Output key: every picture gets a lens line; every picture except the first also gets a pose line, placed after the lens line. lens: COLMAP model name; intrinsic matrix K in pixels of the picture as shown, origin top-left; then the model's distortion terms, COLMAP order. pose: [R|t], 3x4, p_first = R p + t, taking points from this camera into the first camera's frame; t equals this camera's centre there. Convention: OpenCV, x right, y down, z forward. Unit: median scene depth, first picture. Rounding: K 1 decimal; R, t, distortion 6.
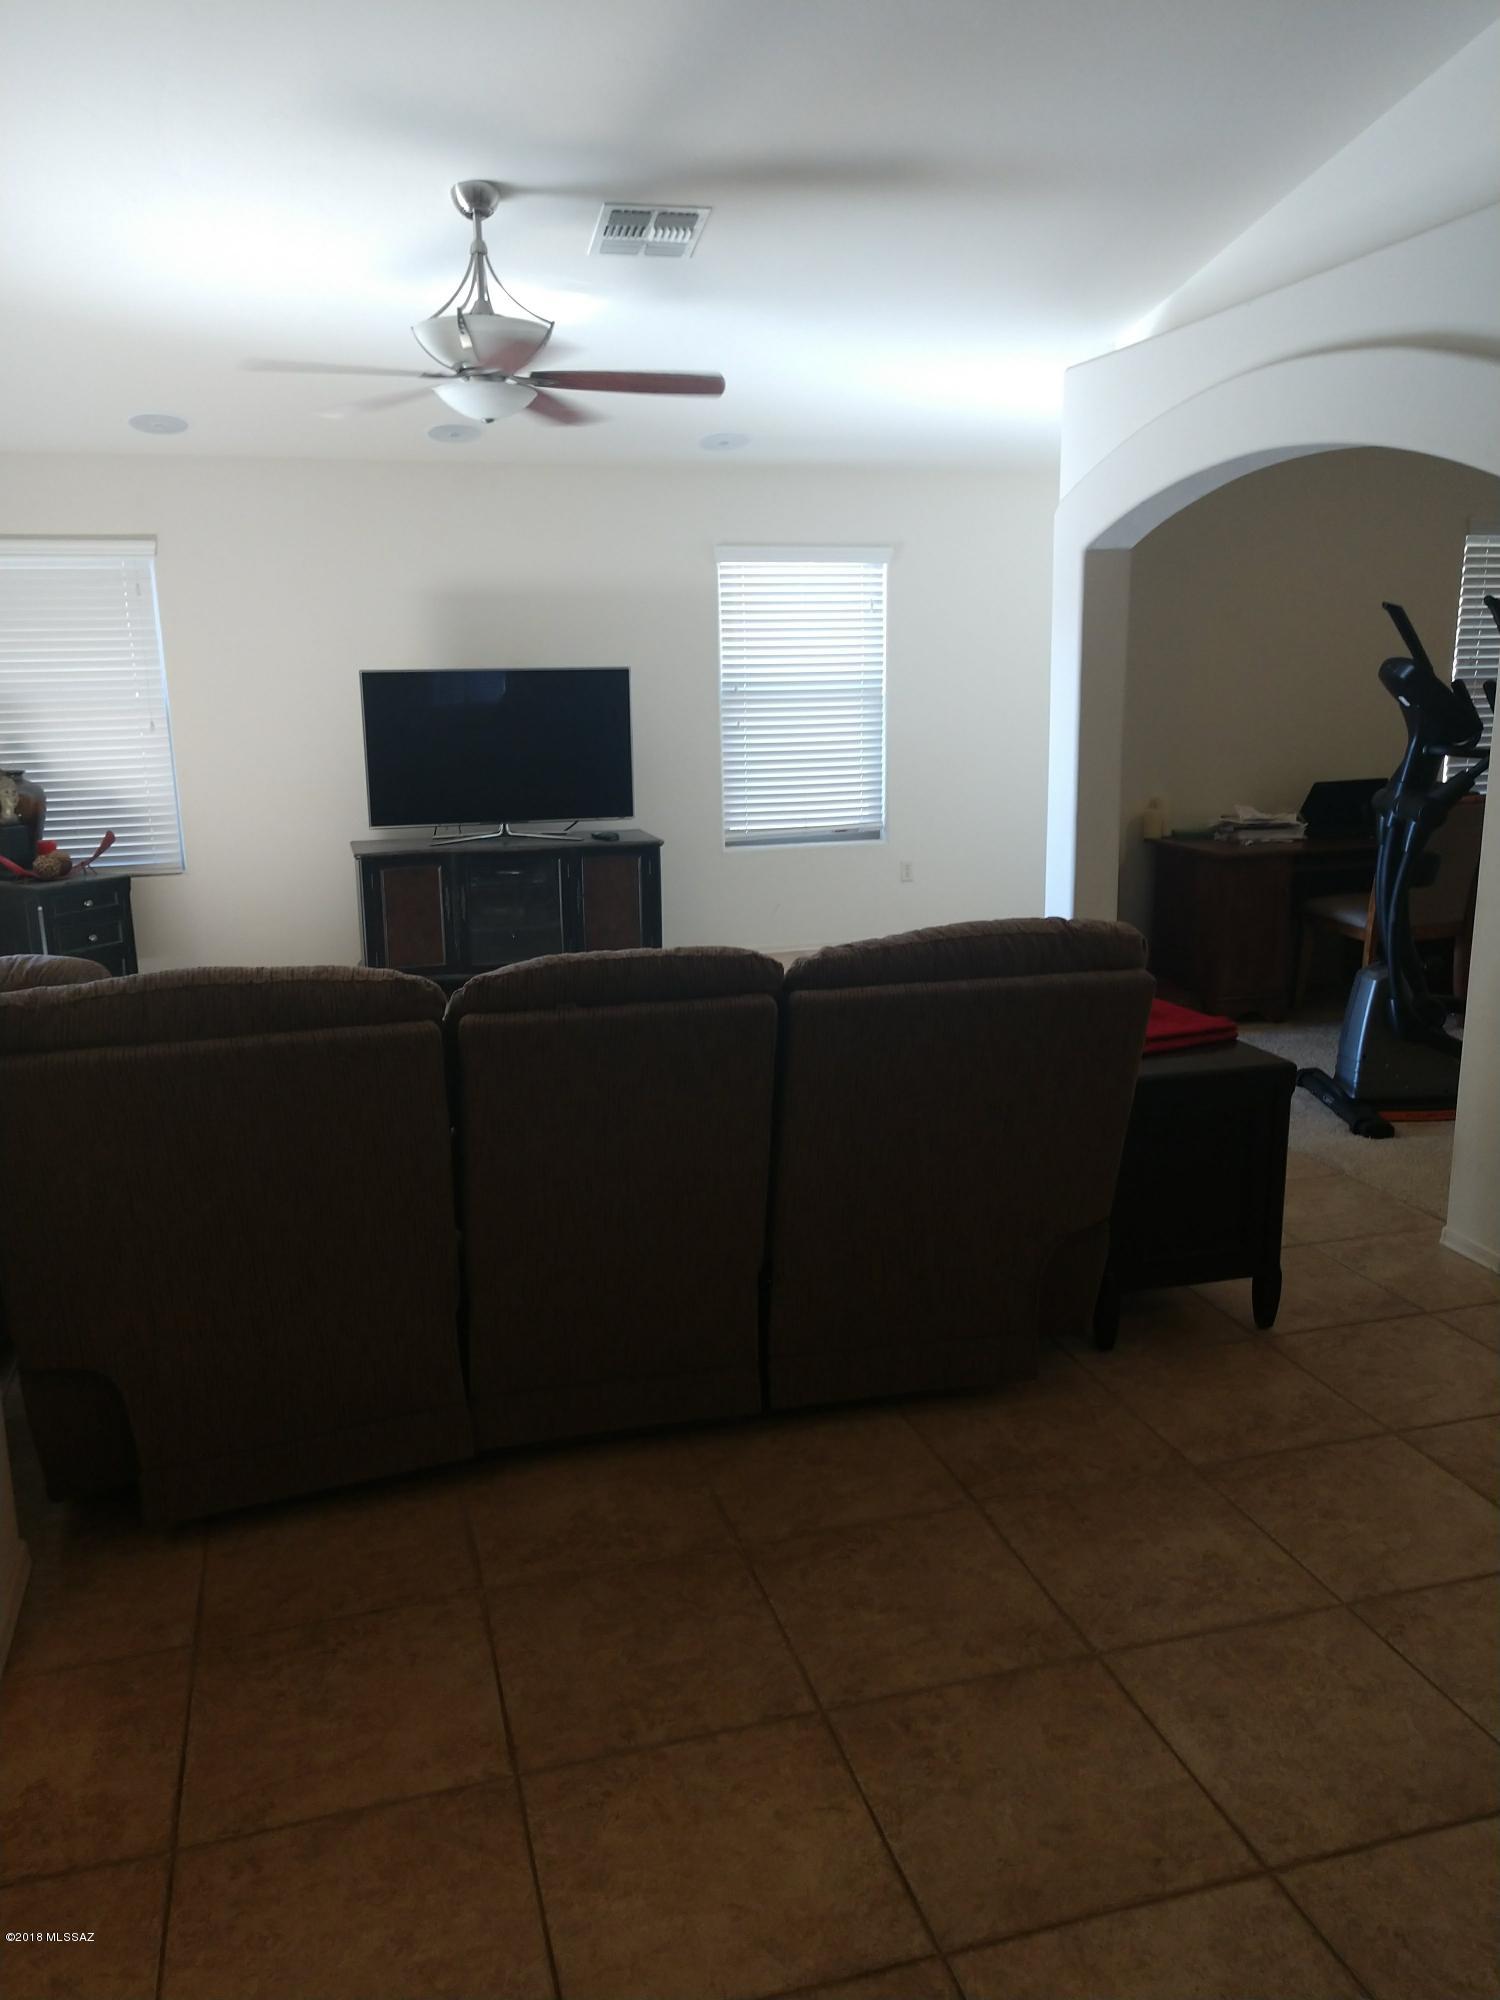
lens RADIAL K [[1518.1, 0, 755.9], [0, 1518.1, 1004.1], [0, 0, 1]] dist [0.032570, -0.025908]
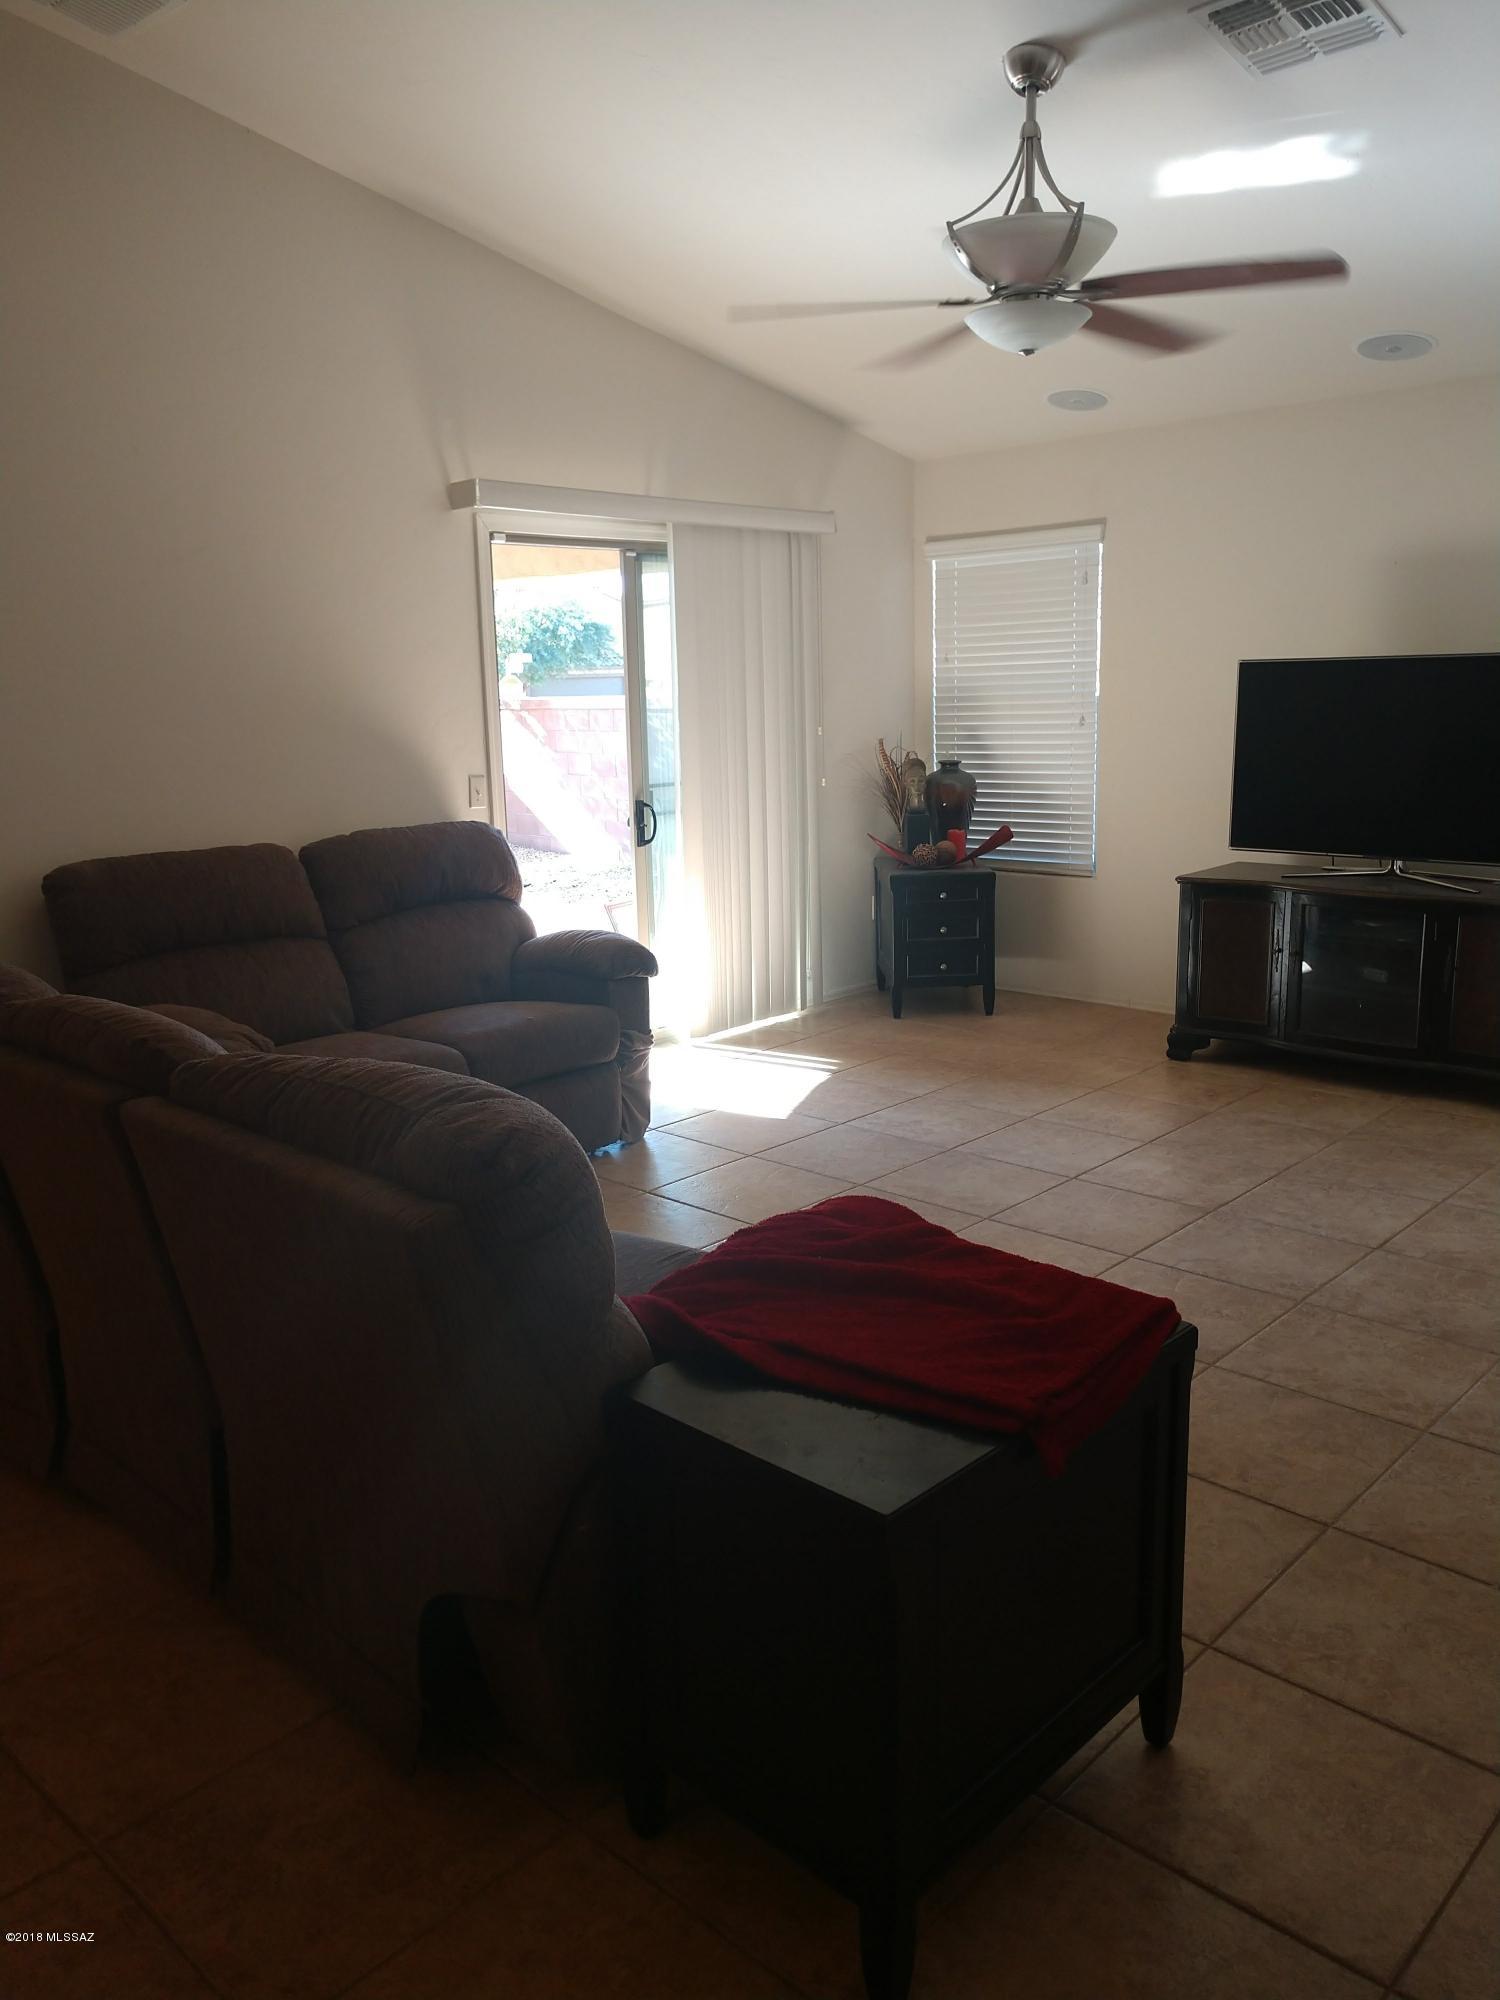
lens RADIAL K [[1527.7, 0, 757.9], [0, 1527.7, 1007.1], [0, 0, 1]] dist [-0.009798, 0.051780]
pose [[0.506237, 0.184986, -0.842321, 0.342774], [-0.171454, 0.978815, 0.111918, -0.079947], [0.845179, 0.087762, 0.527228, 0.345764]]
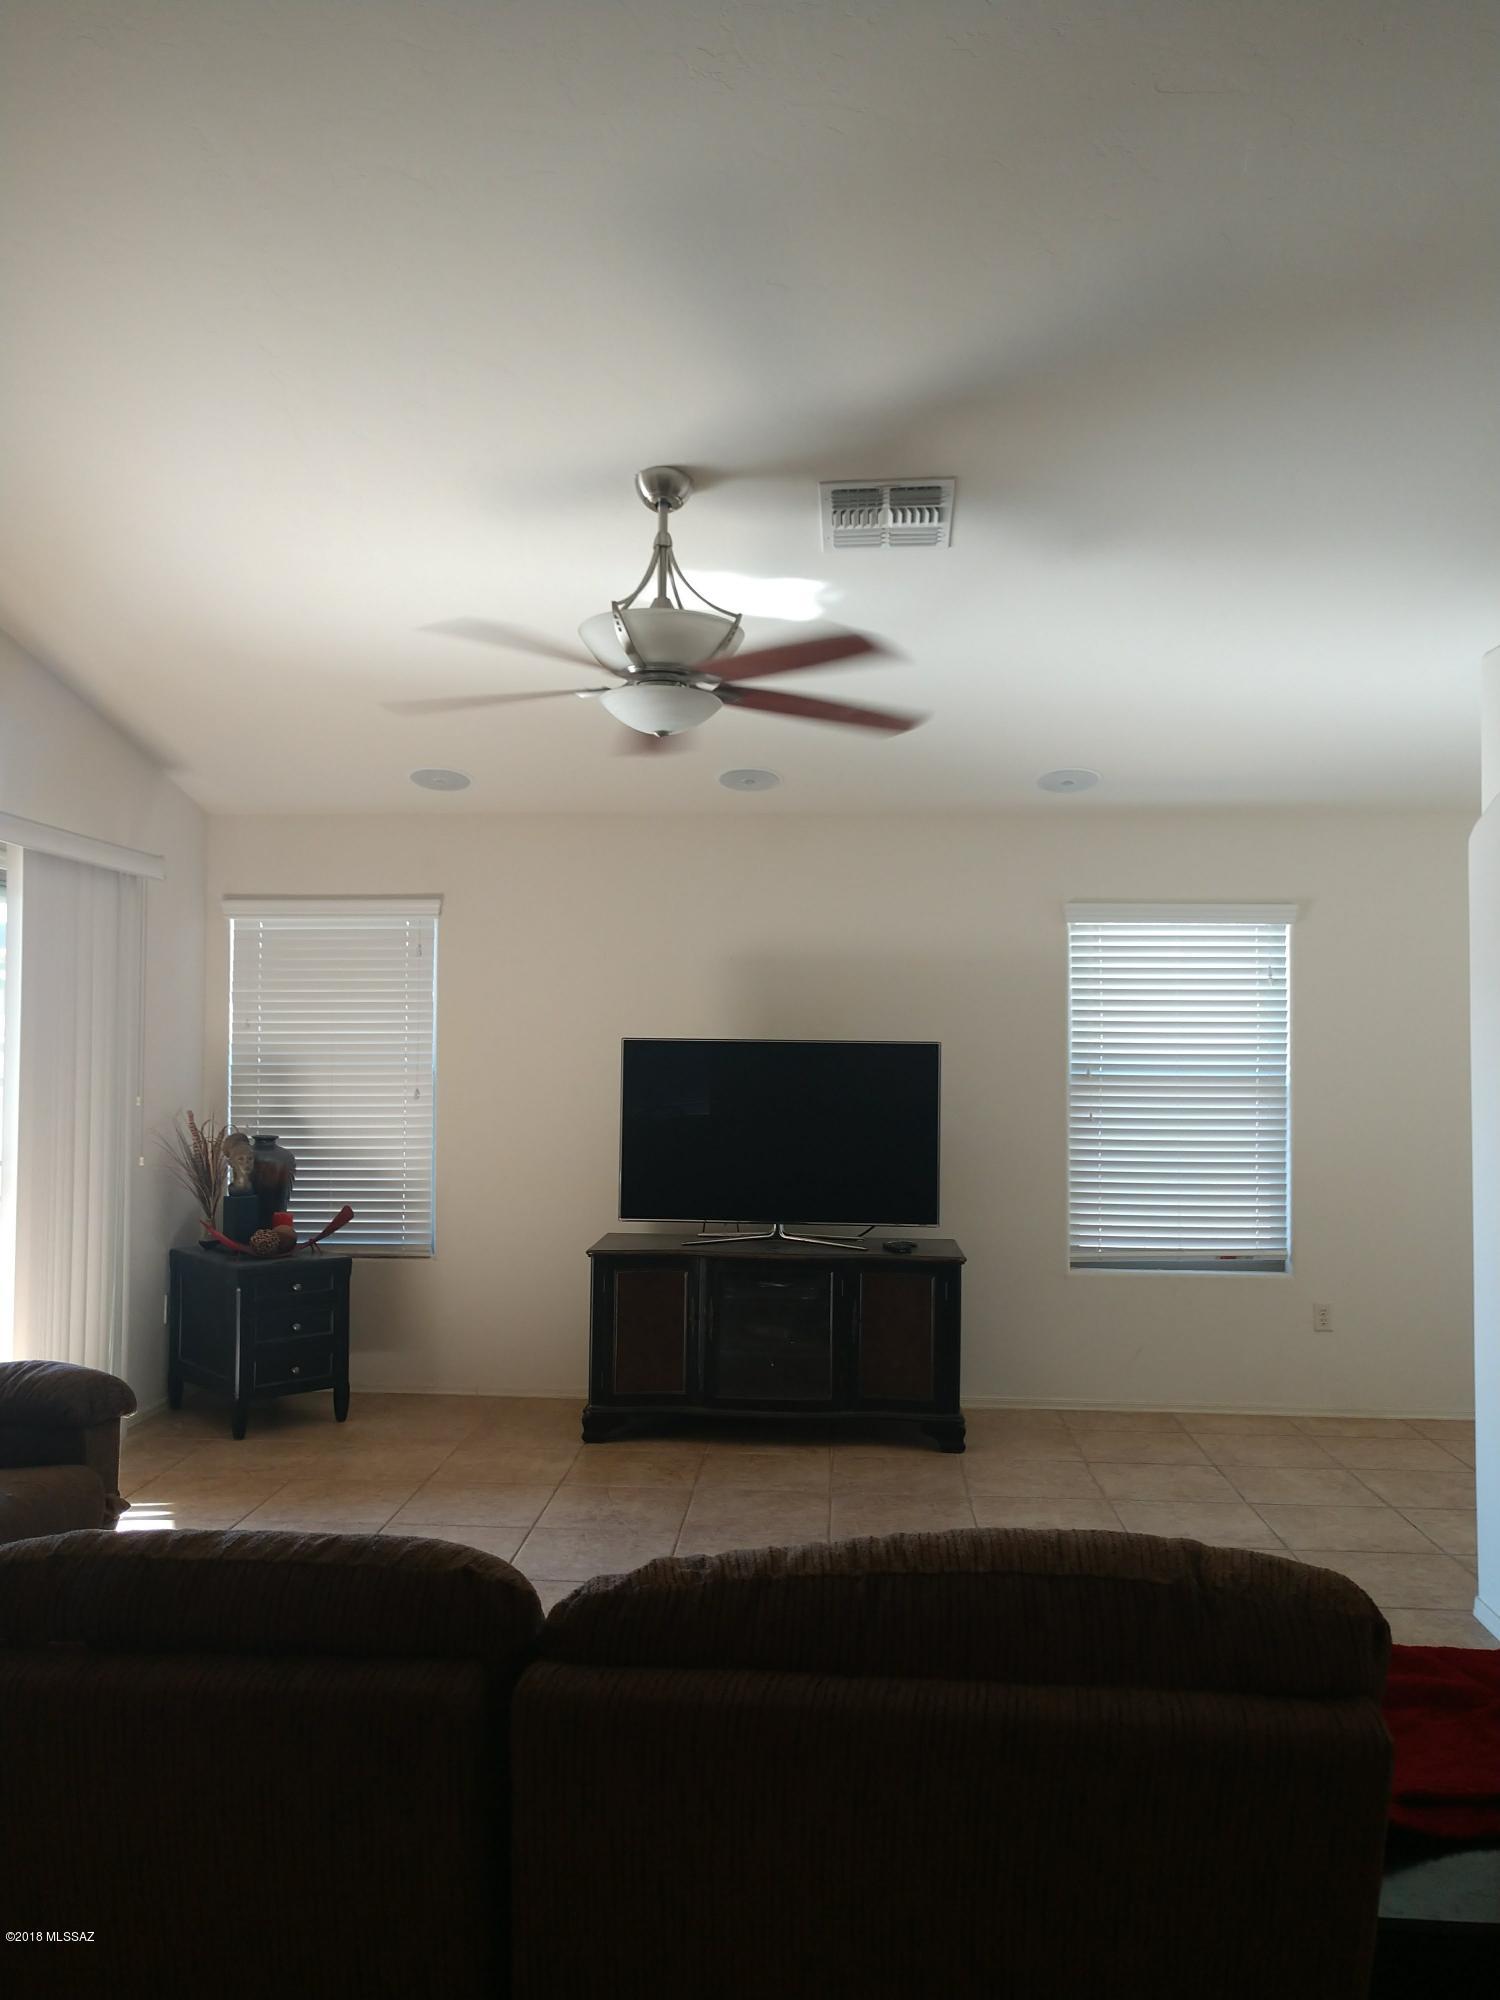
lens RADIAL K [[1527.7, 0, 757.9], [0, 1527.7, 1007.1], [0, 0, 1]] dist [-0.009798, 0.051780]
pose [[0.942344, 0.015053, -0.334308, 0.102930], [-0.096746, 0.968585, -0.229094, -0.043208], [0.320357, 0.248228, 0.914196, 0.219248]]
